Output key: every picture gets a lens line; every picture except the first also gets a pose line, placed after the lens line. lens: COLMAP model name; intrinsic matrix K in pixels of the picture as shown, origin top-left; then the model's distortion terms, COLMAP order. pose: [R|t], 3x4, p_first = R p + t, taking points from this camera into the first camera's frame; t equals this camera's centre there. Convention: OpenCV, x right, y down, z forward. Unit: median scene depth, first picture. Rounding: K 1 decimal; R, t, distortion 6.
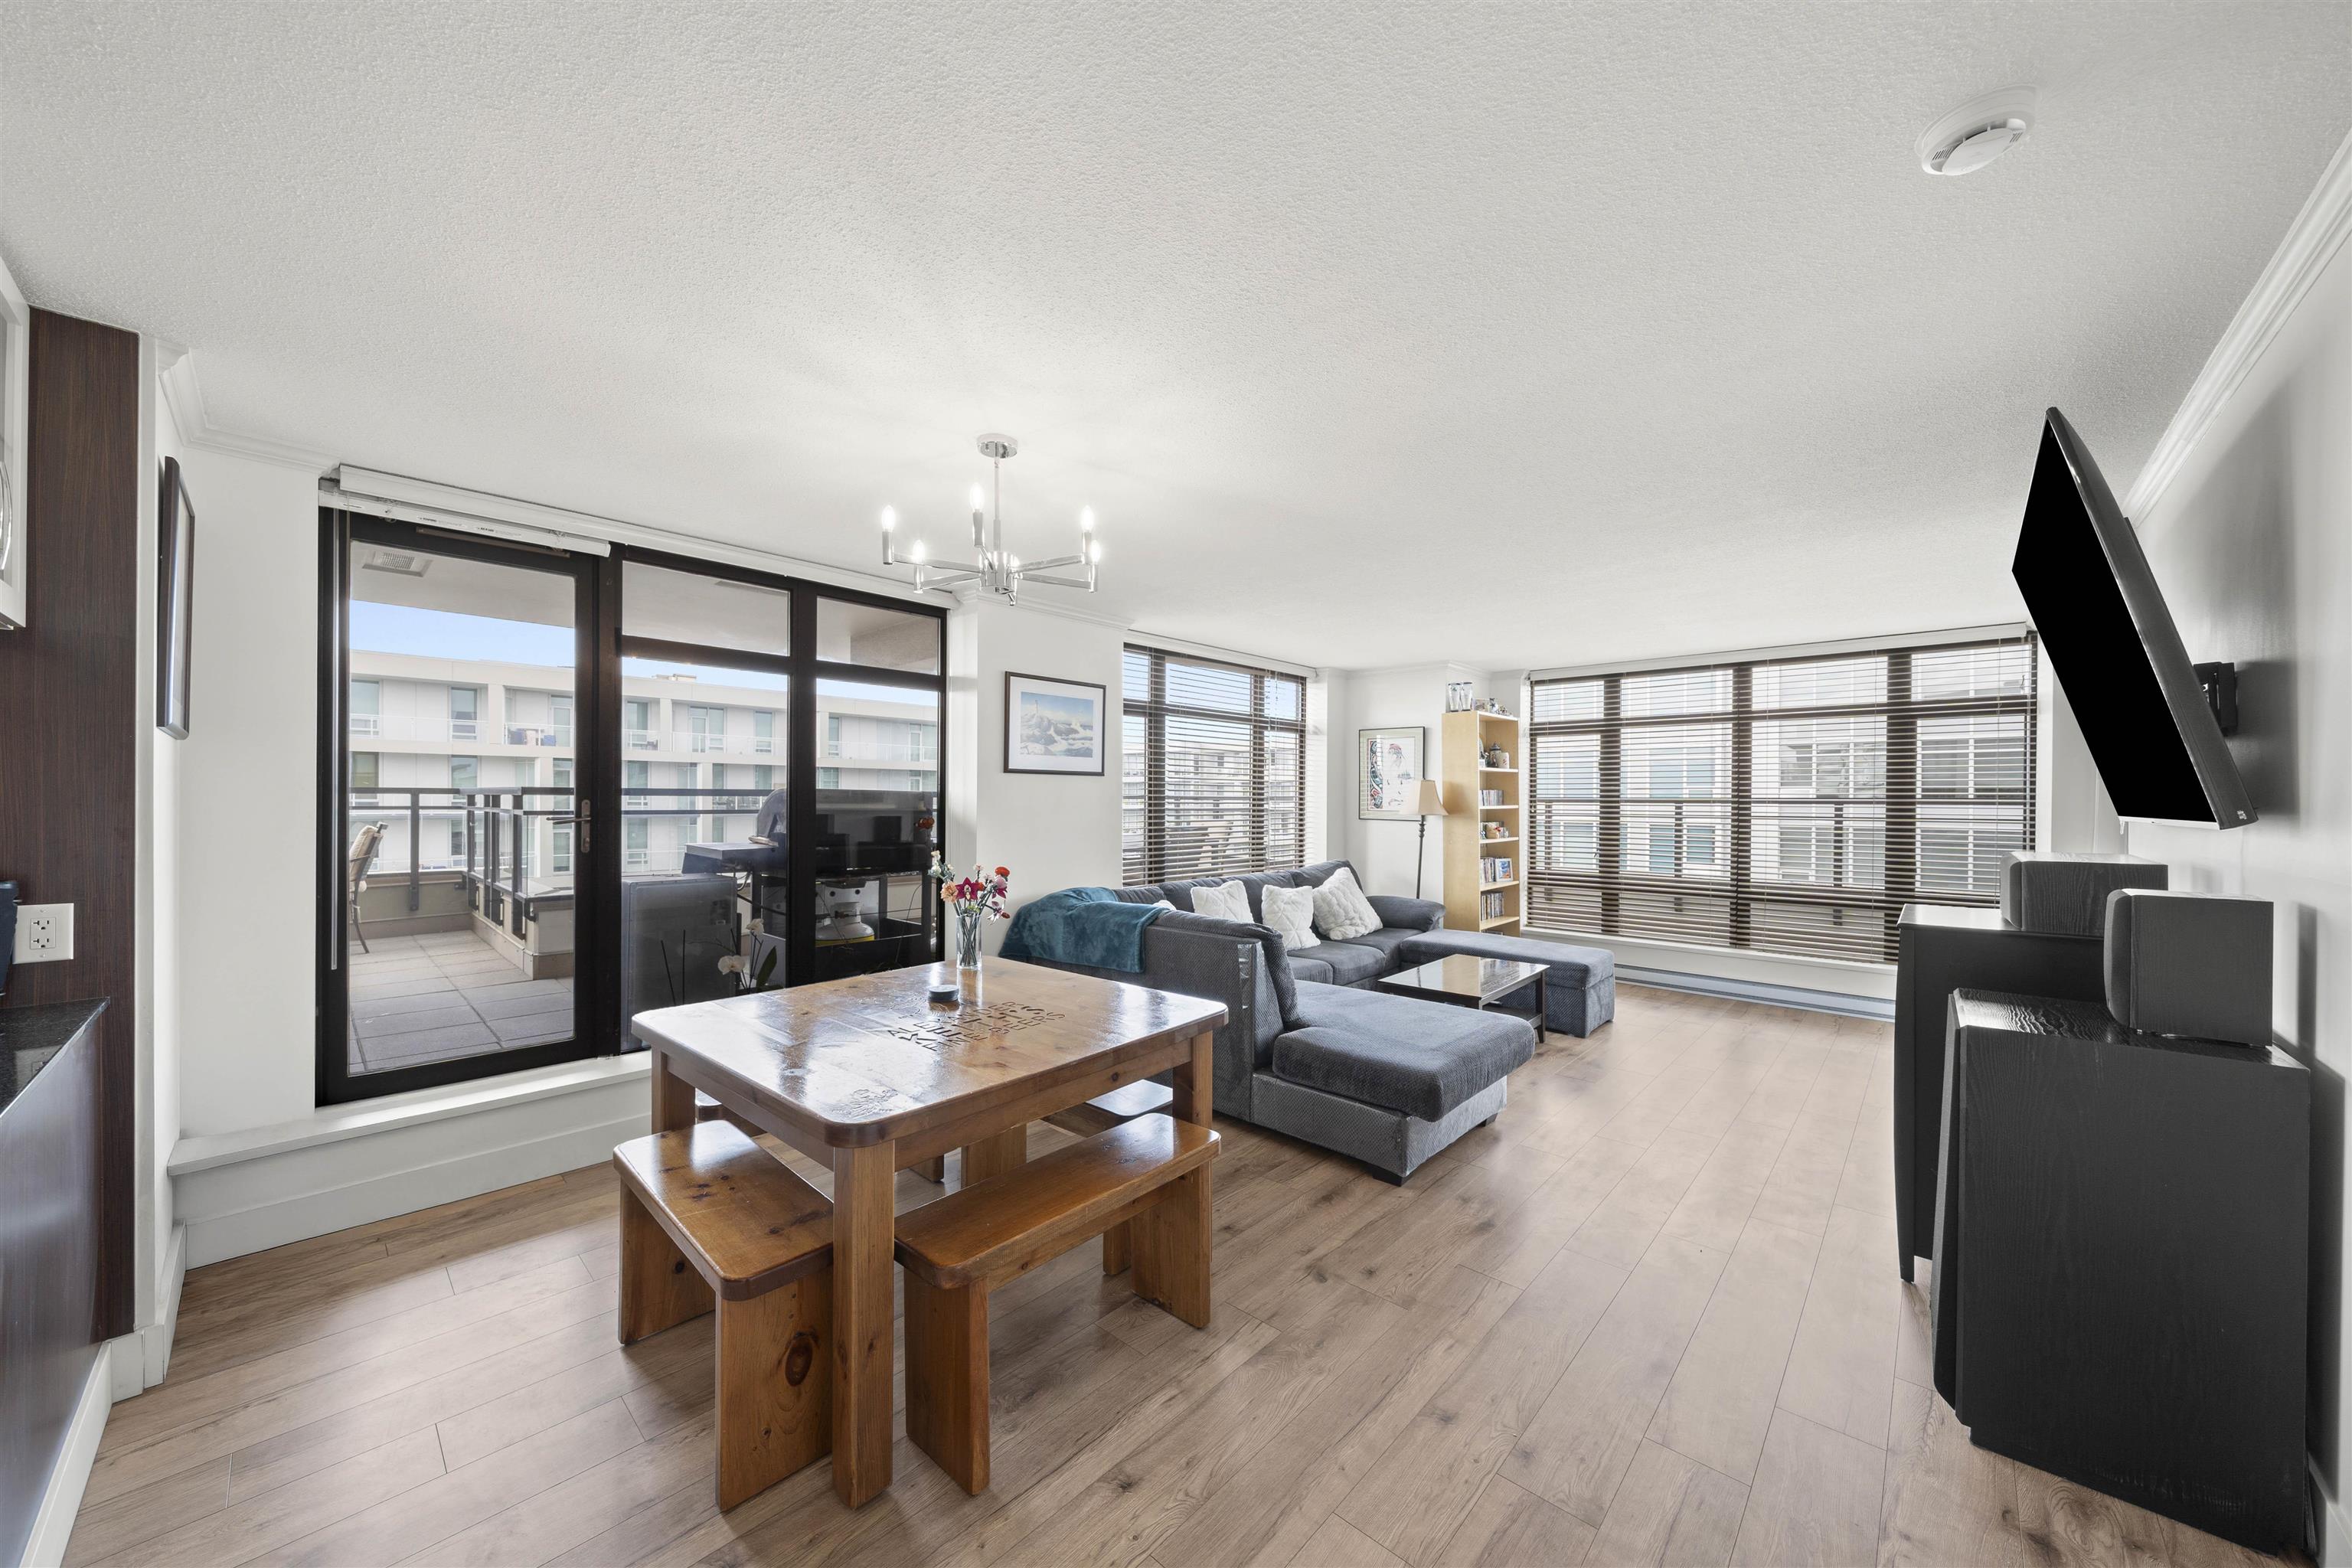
lens RADIAL K [[816.5, 0, 1164.8], [0, 816.5, 795.4], [0, 0, 1]] dist [-0.002403, -0.000428]
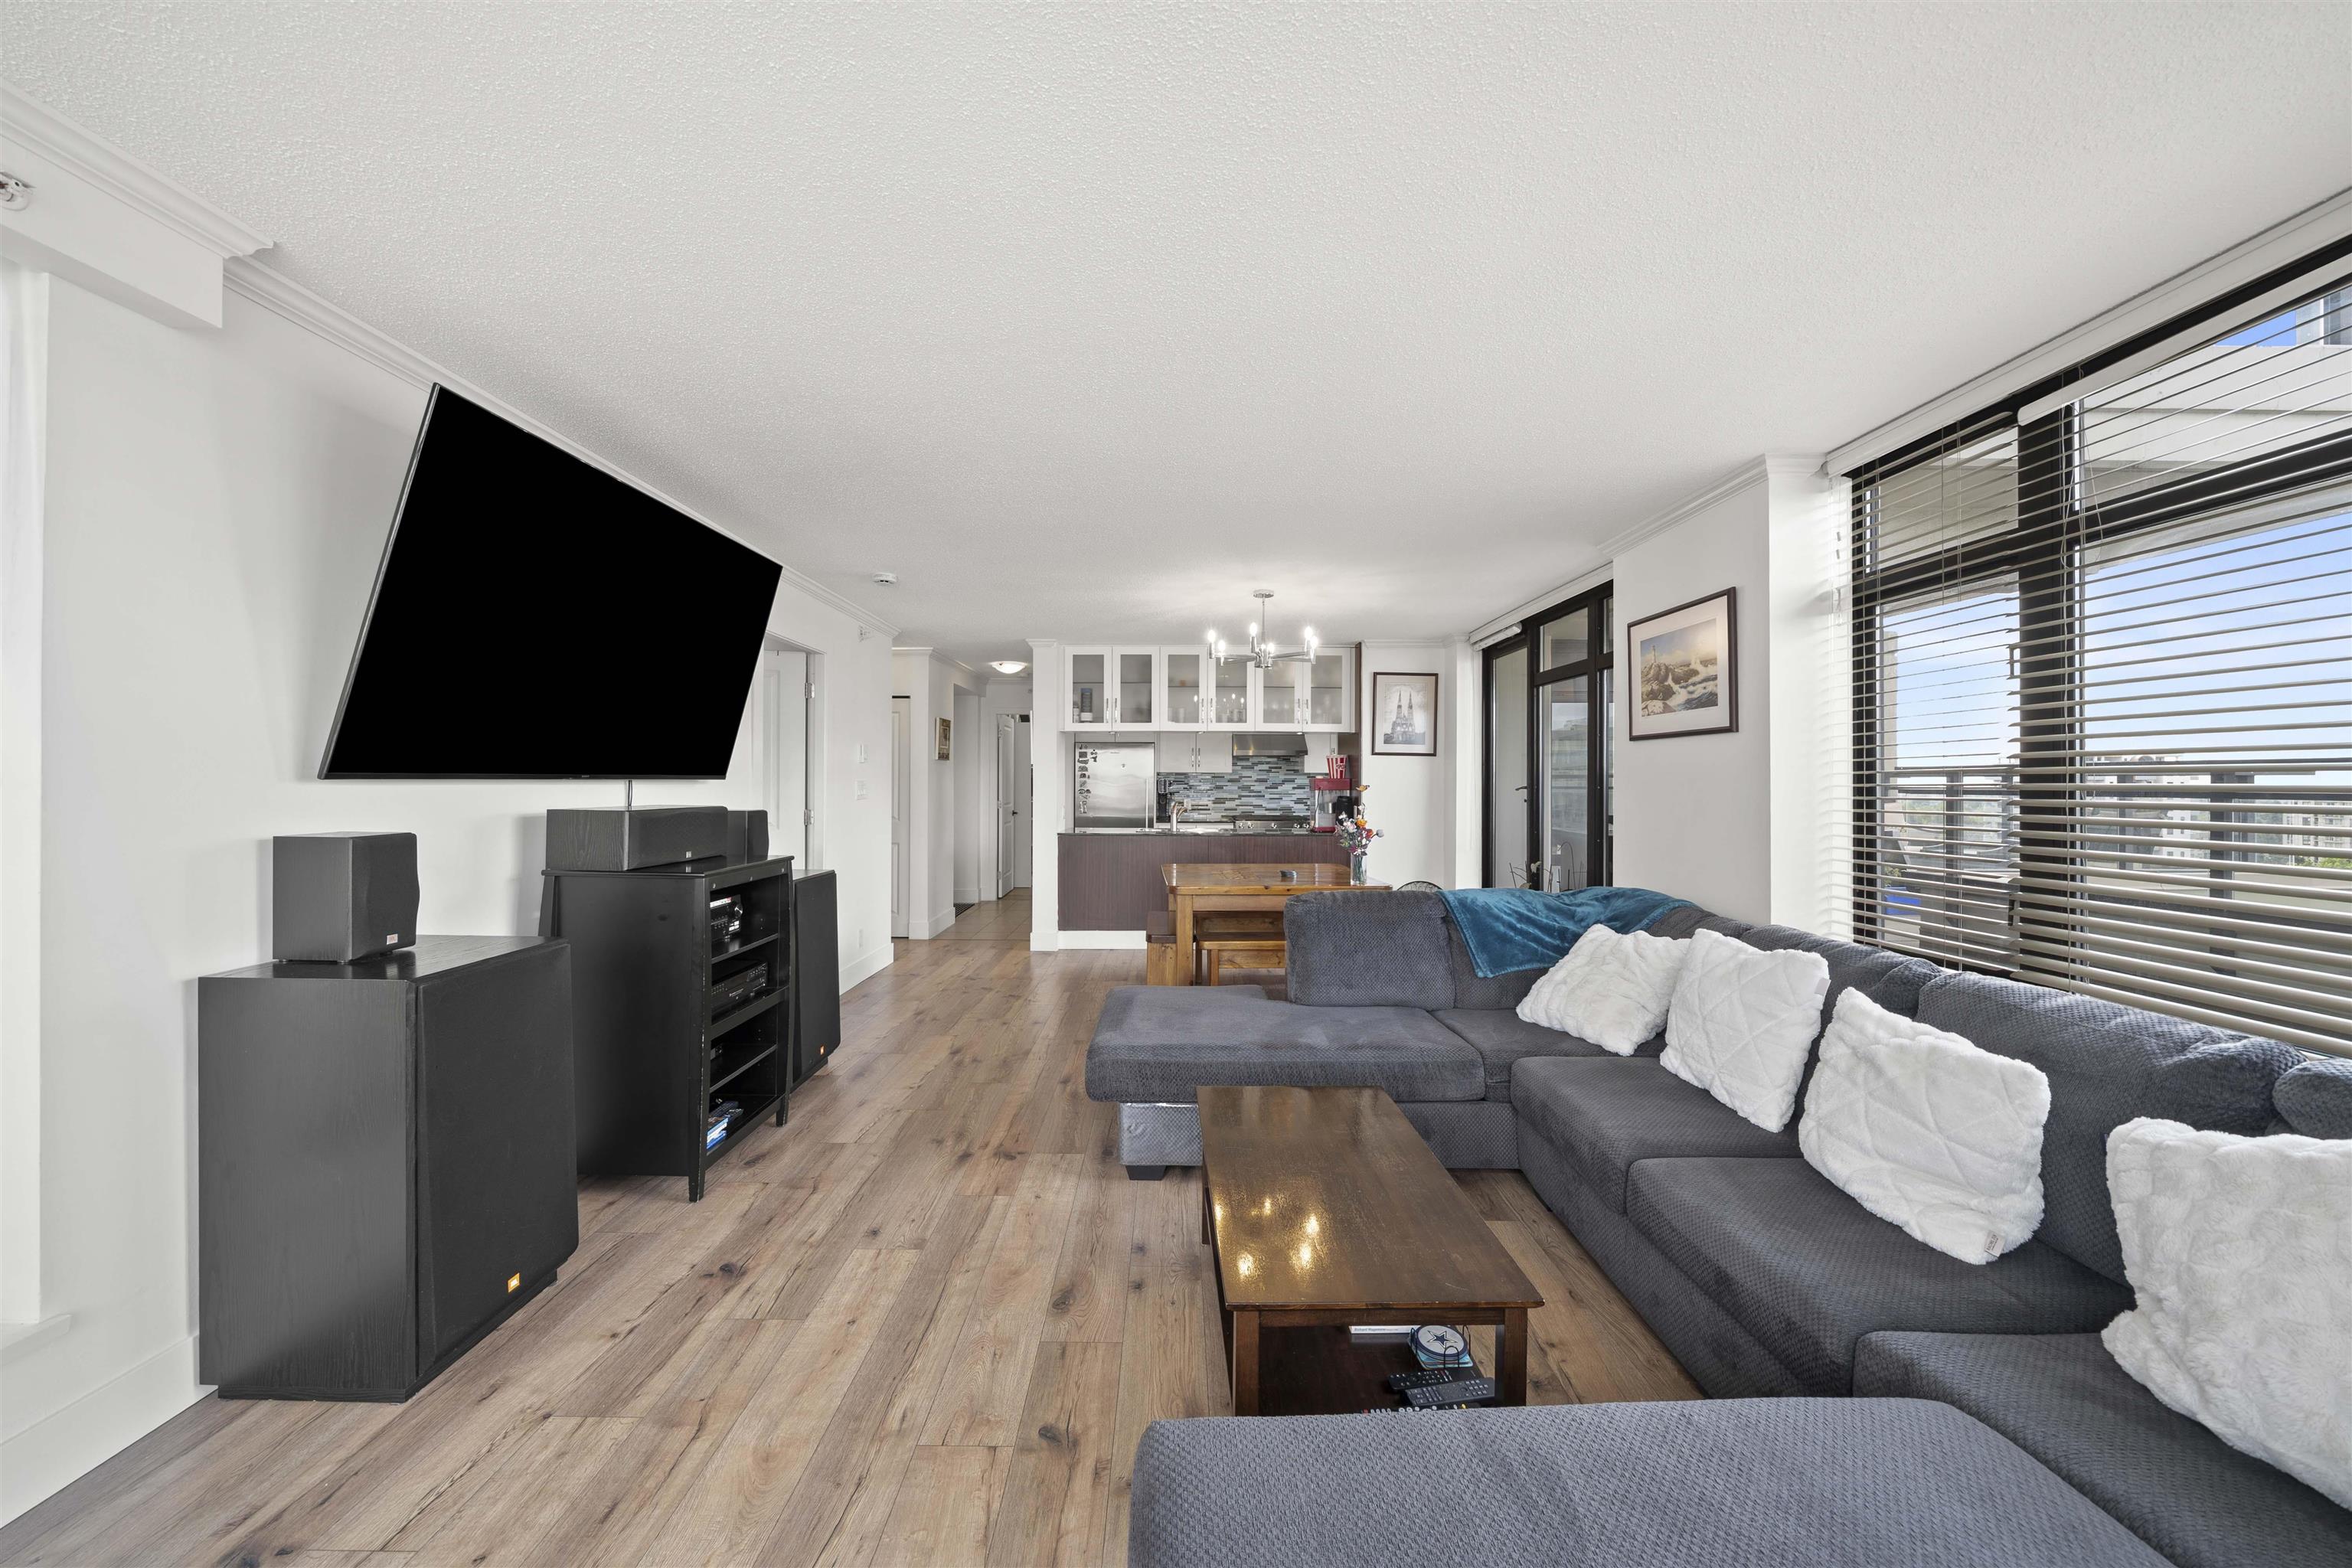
lens RADIAL K [[816.5, 0, 1174.3], [0, 816.5, 784.4], [0, 0, 1]] dist [-0.002403, -0.000428]
pose [[-0.715542, -0.006755, -0.698537, 0.524289], [-0.001880, 0.999968, -0.007743, 0.017953], [0.698567, -0.004227, -0.715532, 0.886747]]
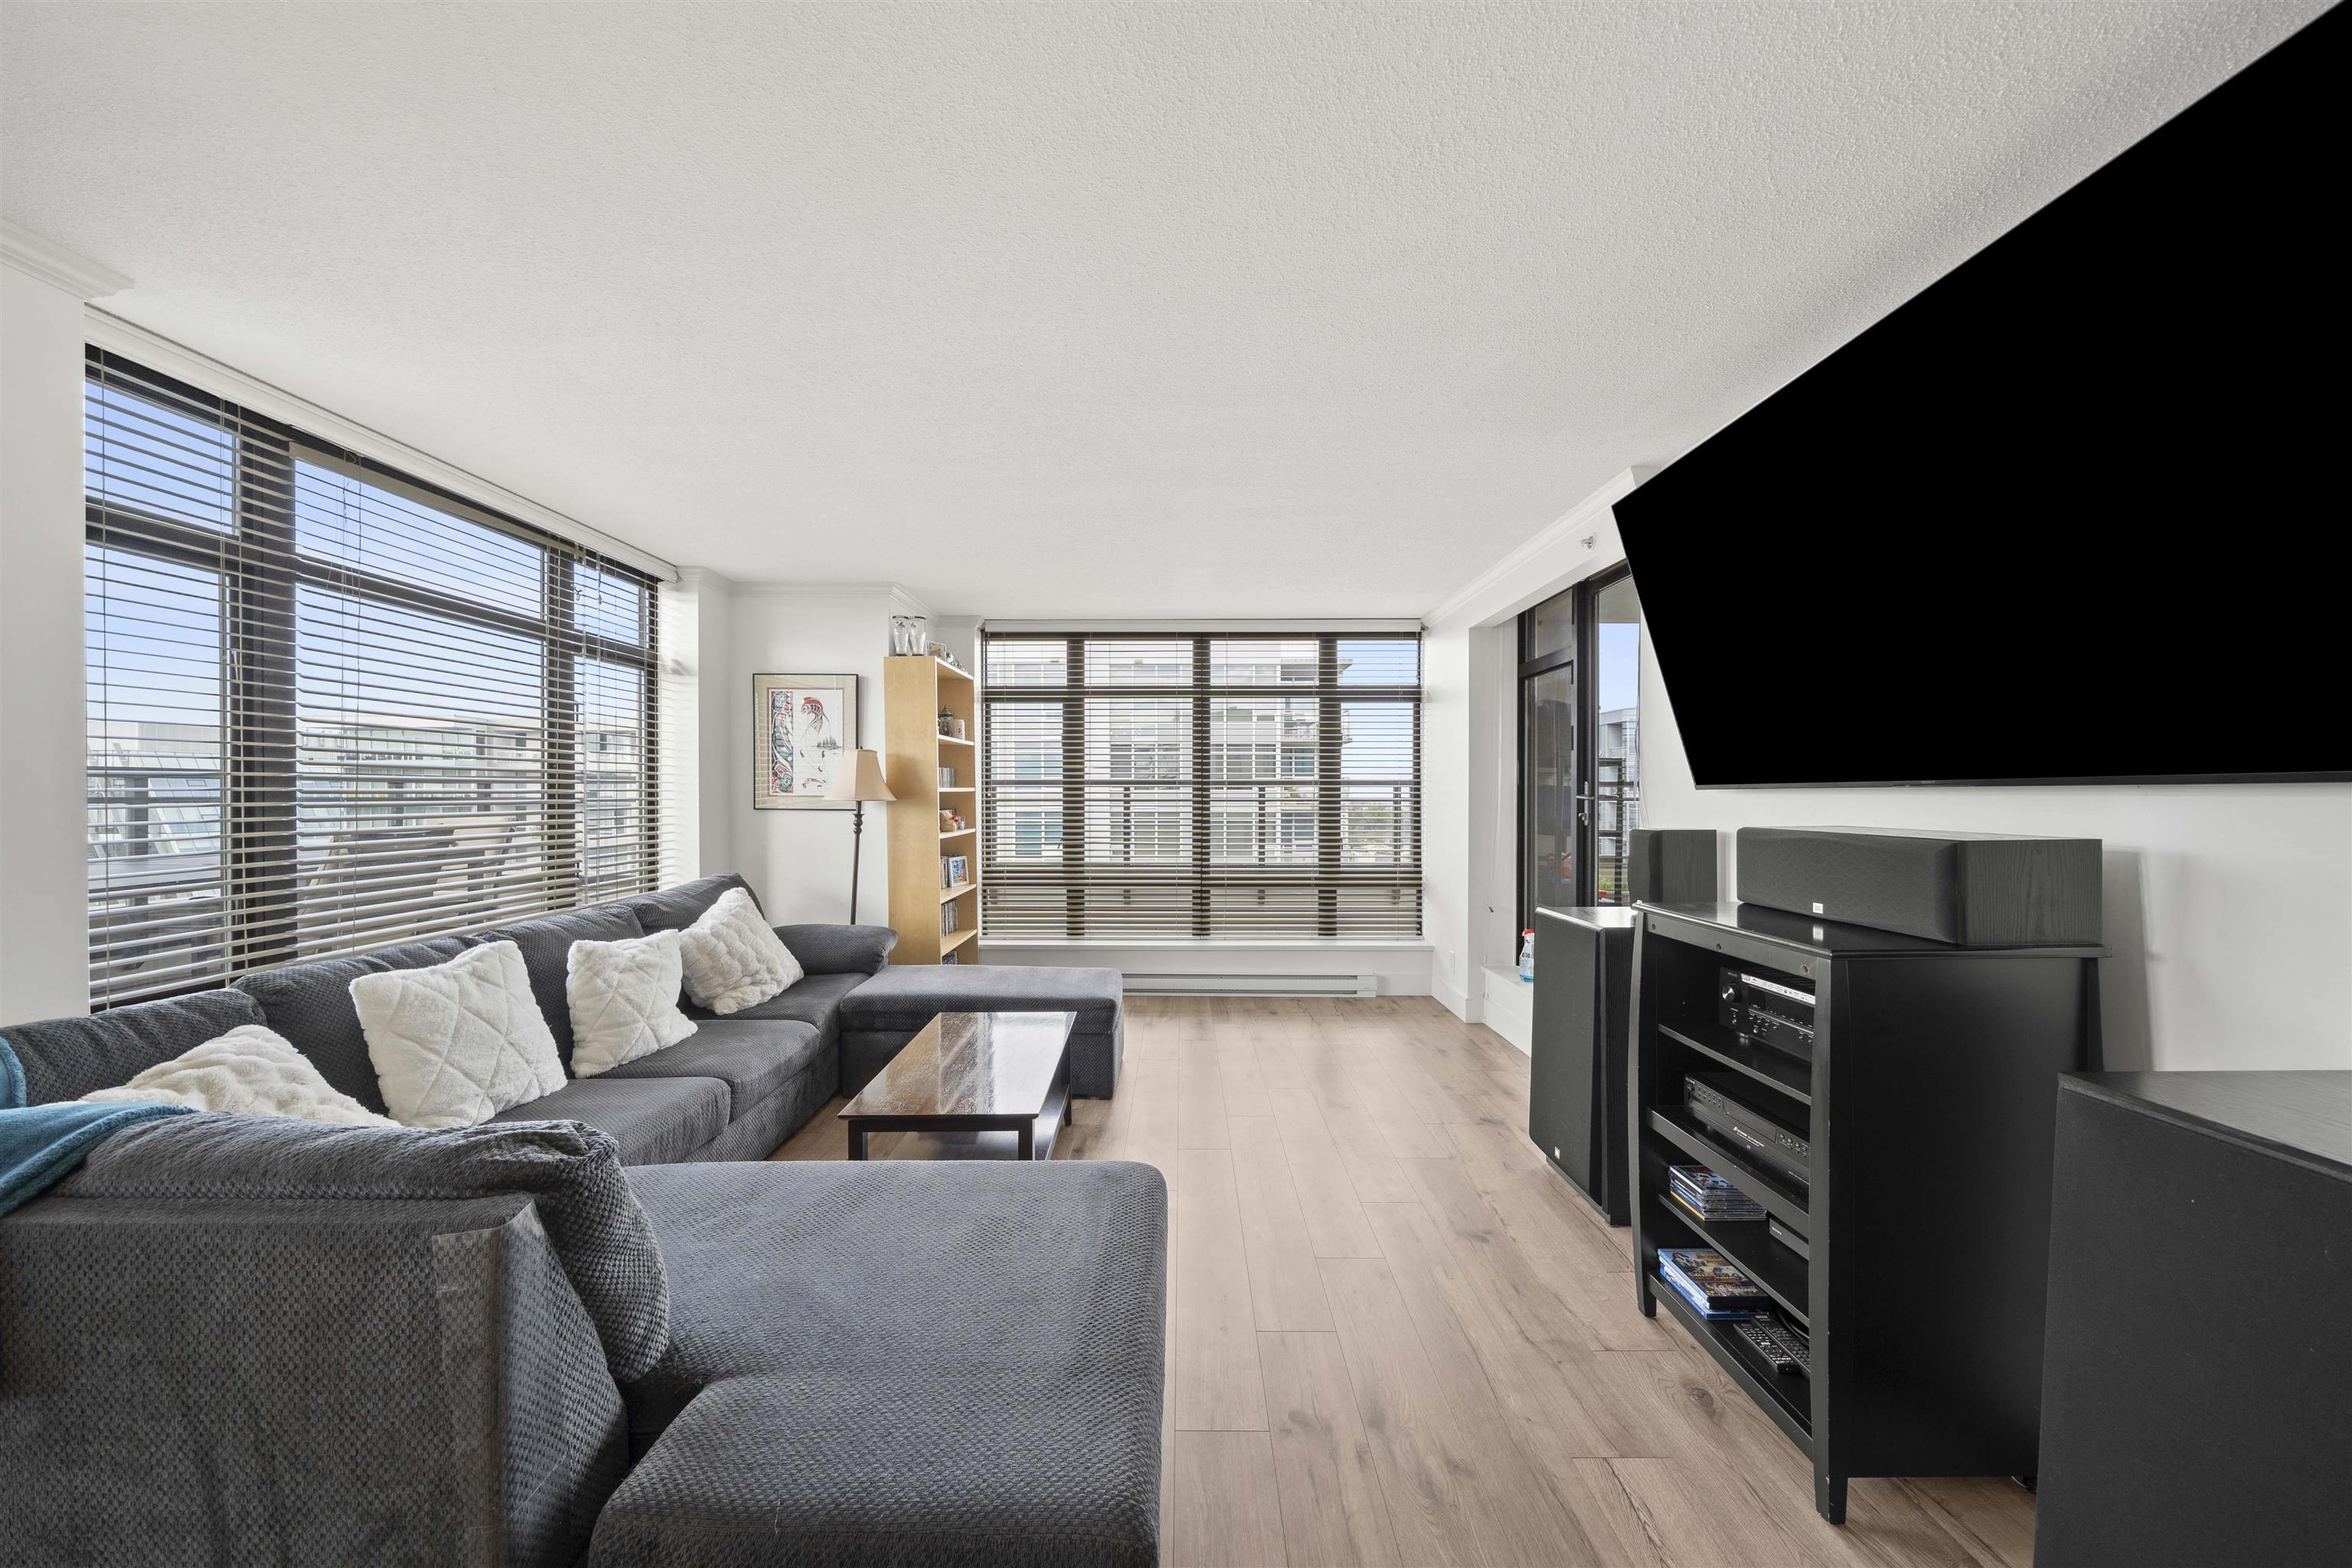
lens RADIAL K [[816.5, 0, 1176.8], [0, 816.5, 799.7], [0, 0, 1]] dist [-0.002403, -0.000428]
pose [[0.734144, -0.010694, 0.678909, 0.045889], [0.000151, 0.999879, 0.015587, 0.012262], [-0.678993, -0.011340, 0.734057, 0.312921]]
